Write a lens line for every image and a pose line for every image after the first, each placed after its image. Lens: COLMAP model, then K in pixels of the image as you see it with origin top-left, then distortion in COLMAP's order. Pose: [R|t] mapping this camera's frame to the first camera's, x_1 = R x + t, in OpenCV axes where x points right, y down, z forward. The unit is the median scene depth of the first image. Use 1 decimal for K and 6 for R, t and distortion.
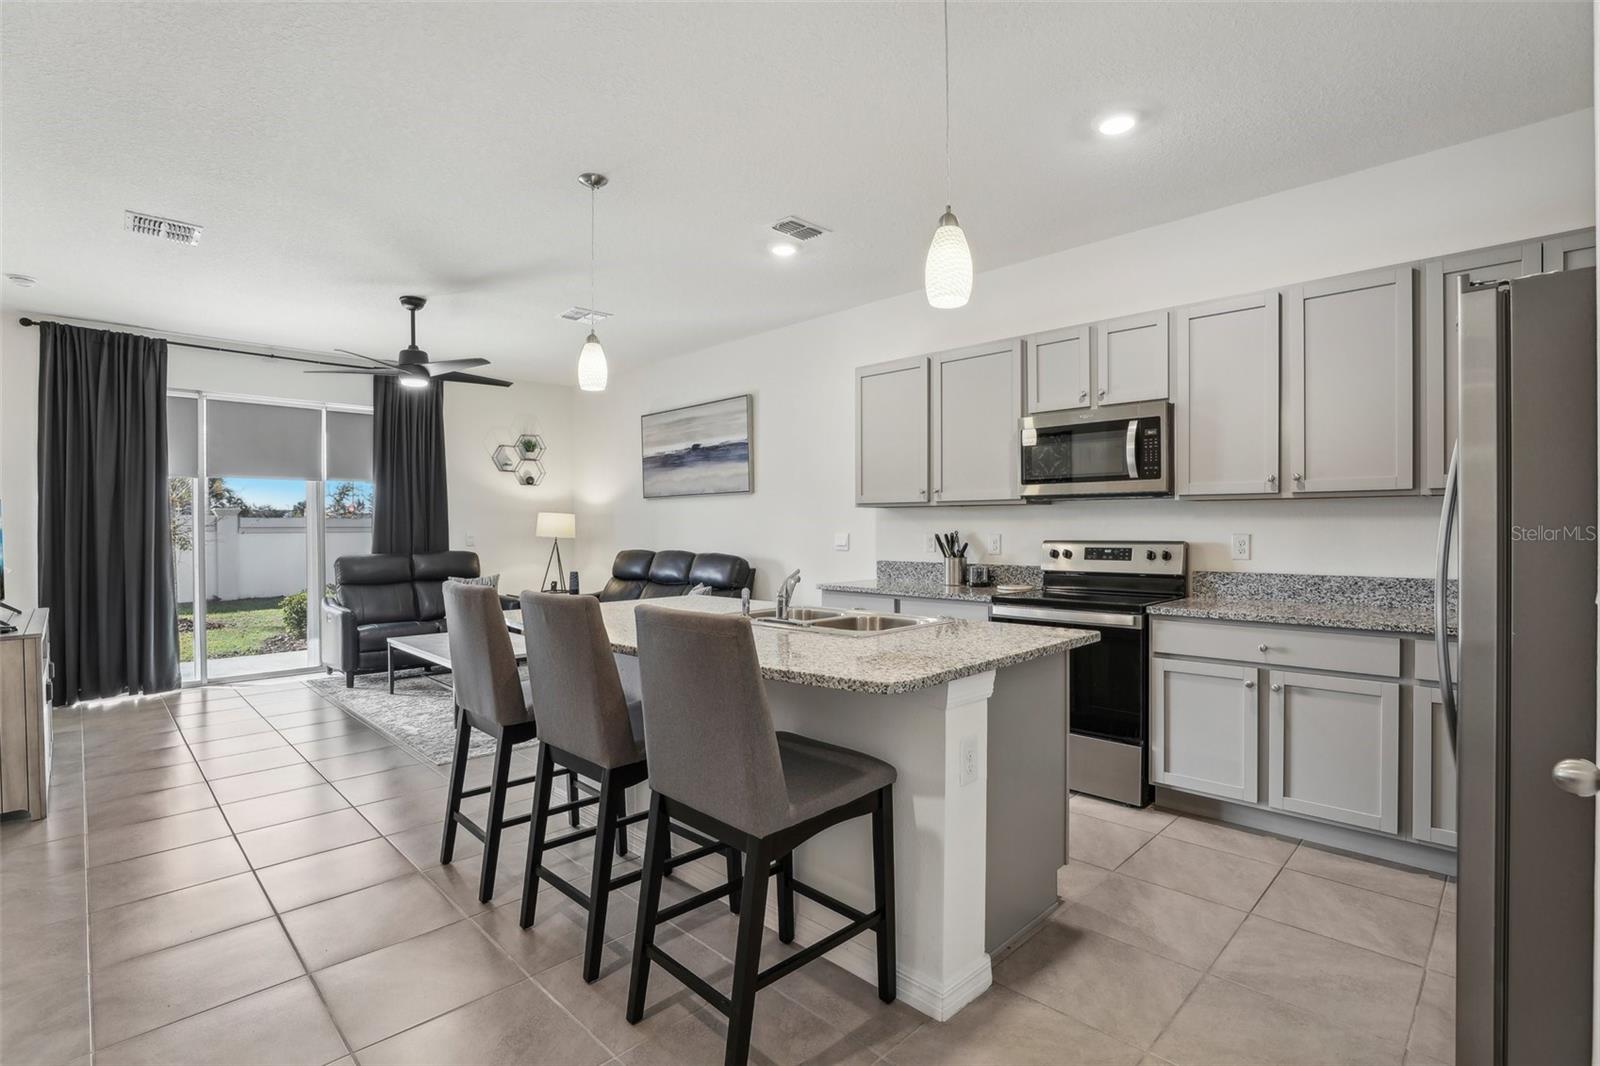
lens RADIAL K [[760.5, 0, 810.6], [0, 760.5, 532.0], [0, 0, 1]] dist [-0.028489, 0.008460]
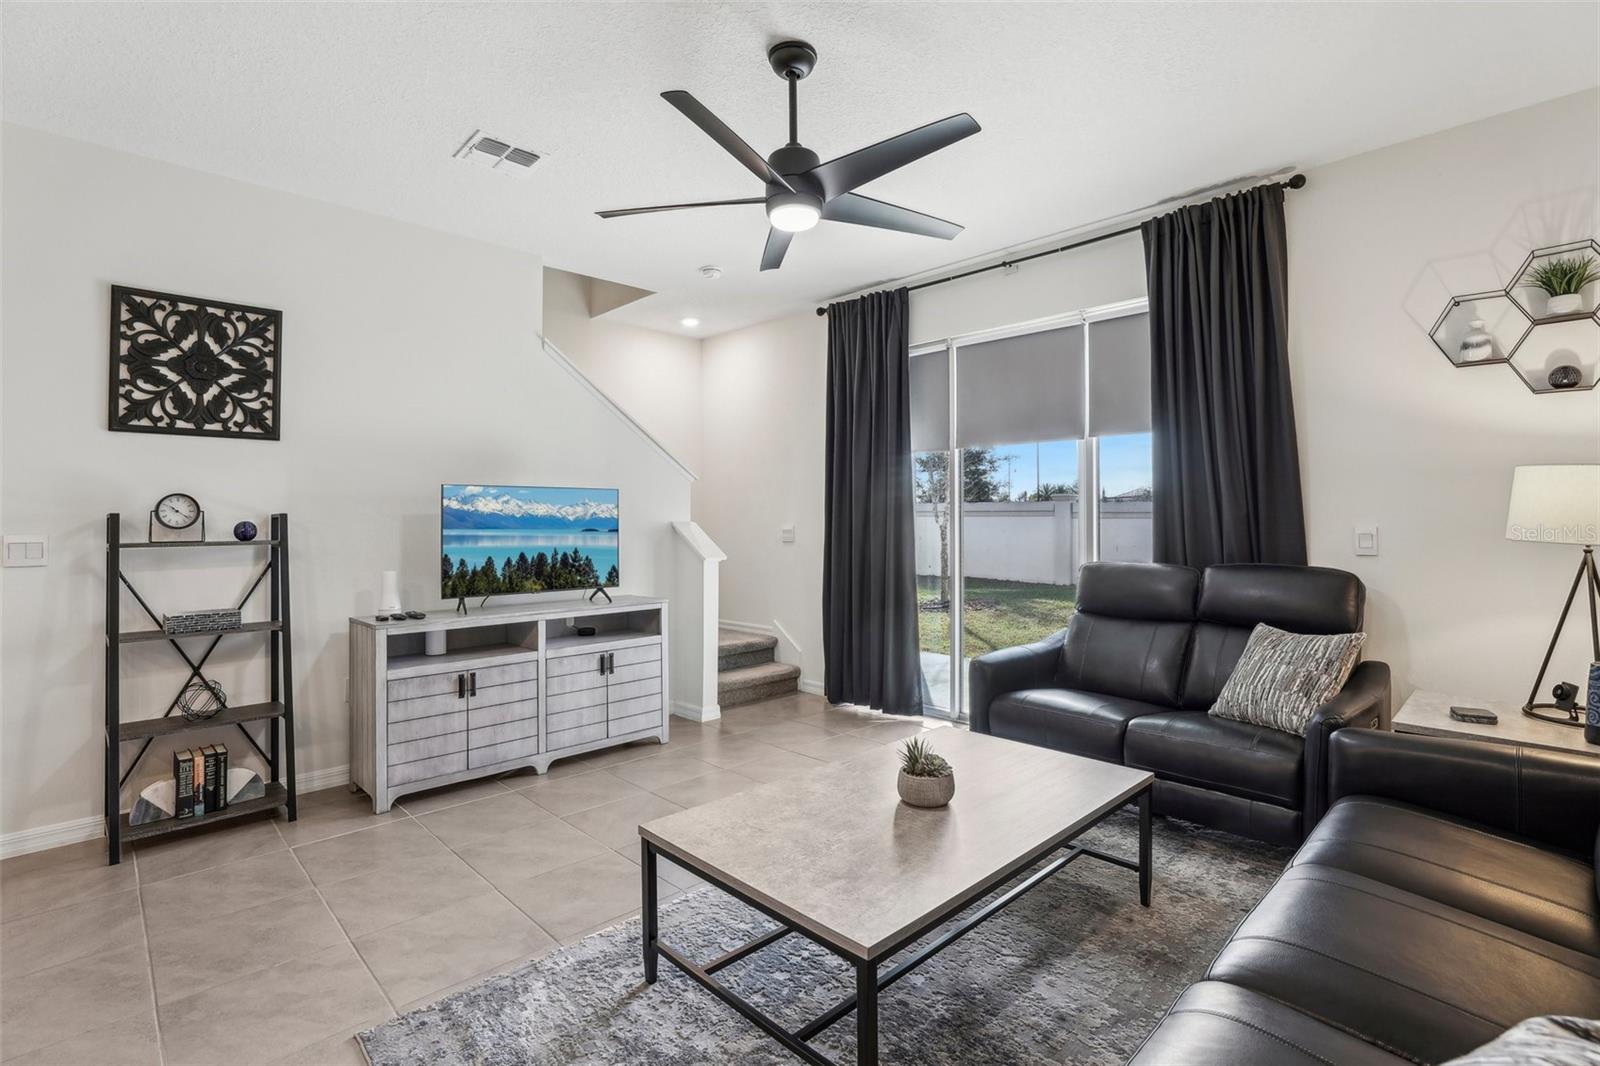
lens RADIAL K [[756.5, 0, 783.5], [0, 756.5, 512.0], [0, 0, 1]] dist [-0.006224, 0.000215]
pose [[-0.021324, -0.003236, -0.999767, -0.024955], [-0.001234, 0.999994, -0.003211, -0.005816], [0.999772, 0.001166, -0.021327, 0.836088]]
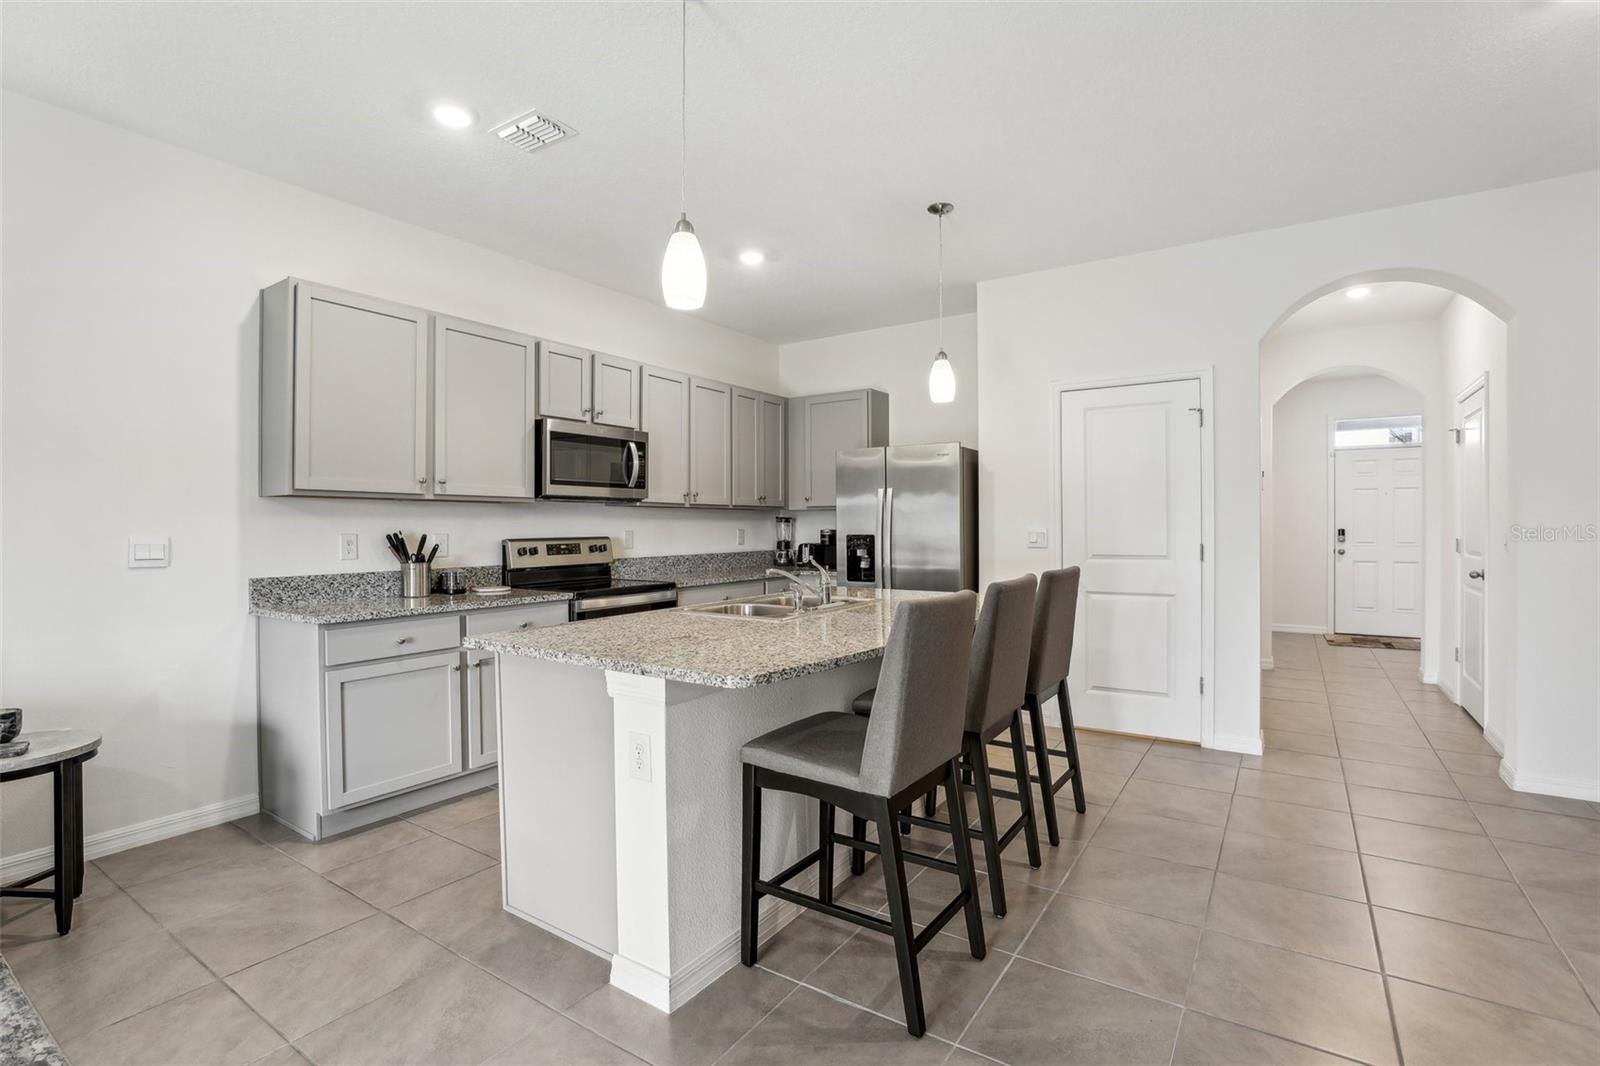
lens RADIAL K [[750.0, 0, 802.5], [0, 750.0, 524.5], [0, 0, 1]] dist [-0.044355, 0.009889]
pose [[-0.202700, 0.005041, 0.979228, -0.511917], [0.011662, 0.999928, -0.002734, -0.000511], [-0.979171, 0.010866, -0.202745, 0.573922]]
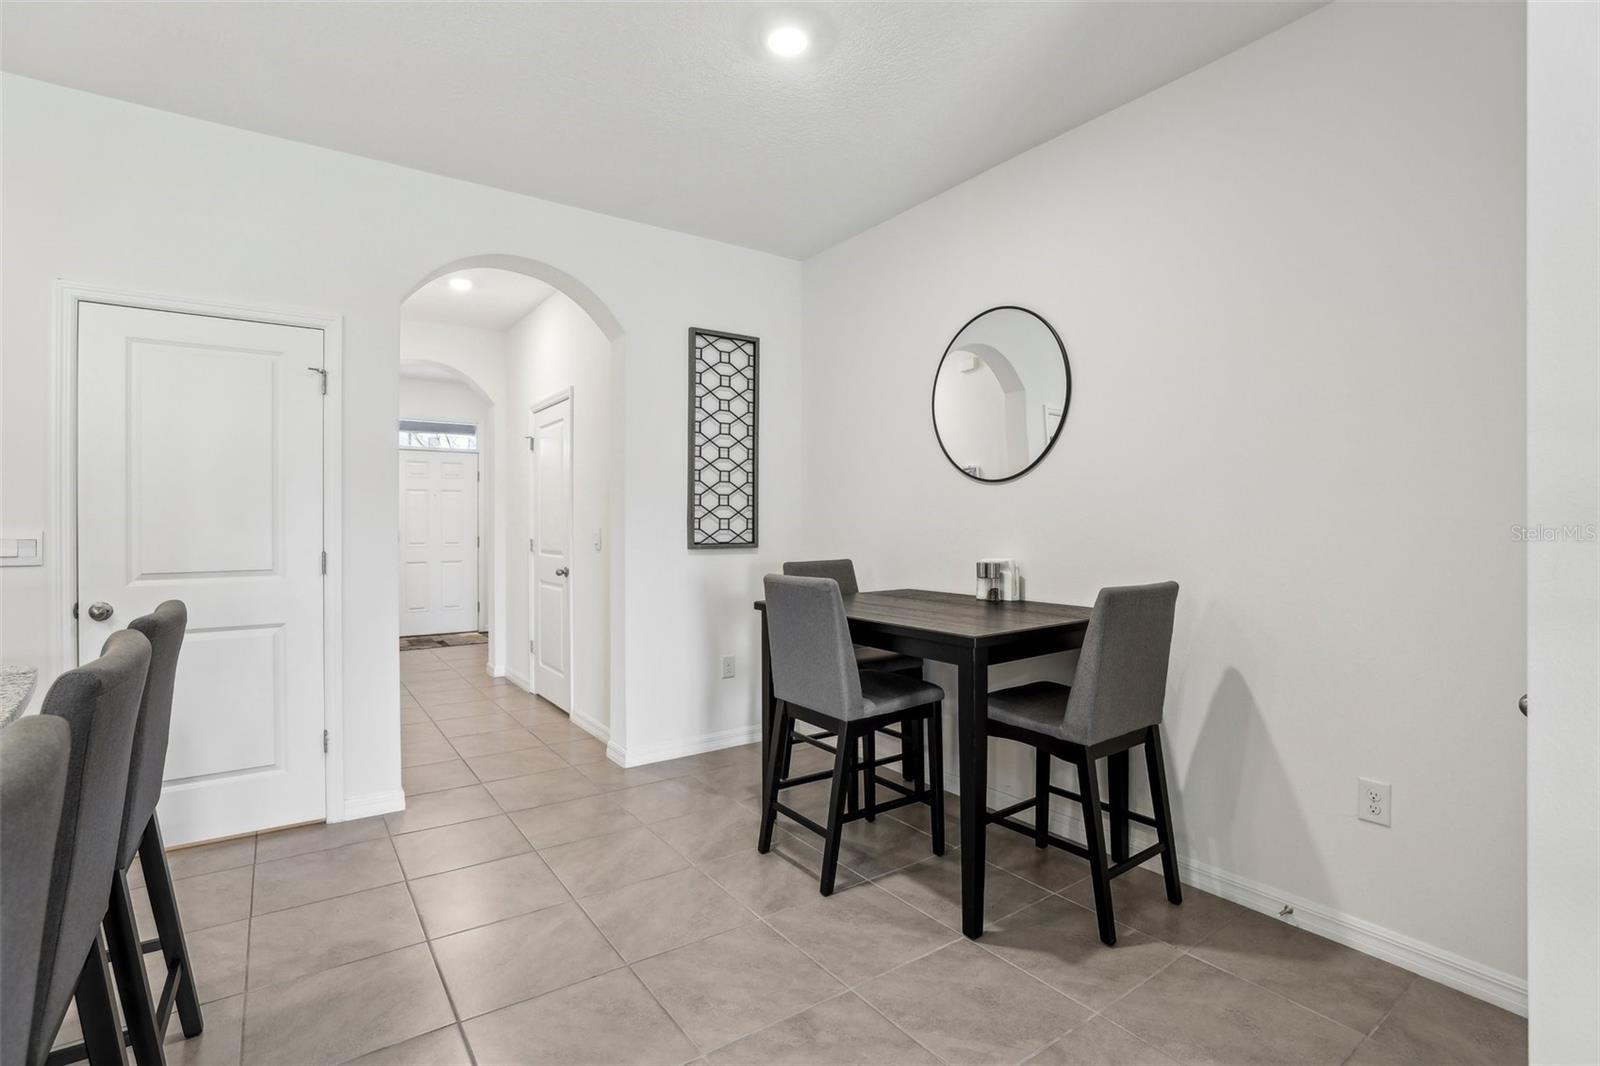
lens RADIAL K [[750.0, 0, 802.5], [0, 750.0, 524.5], [0, 0, 1]] dist [-0.044355, 0.009889]
pose [[-0.986272, 0.004331, 0.165069, -0.327136], [0.005553, 0.999960, 0.006946, -0.000207], [-0.165033, 0.007767, -0.986257, 0.520404]]
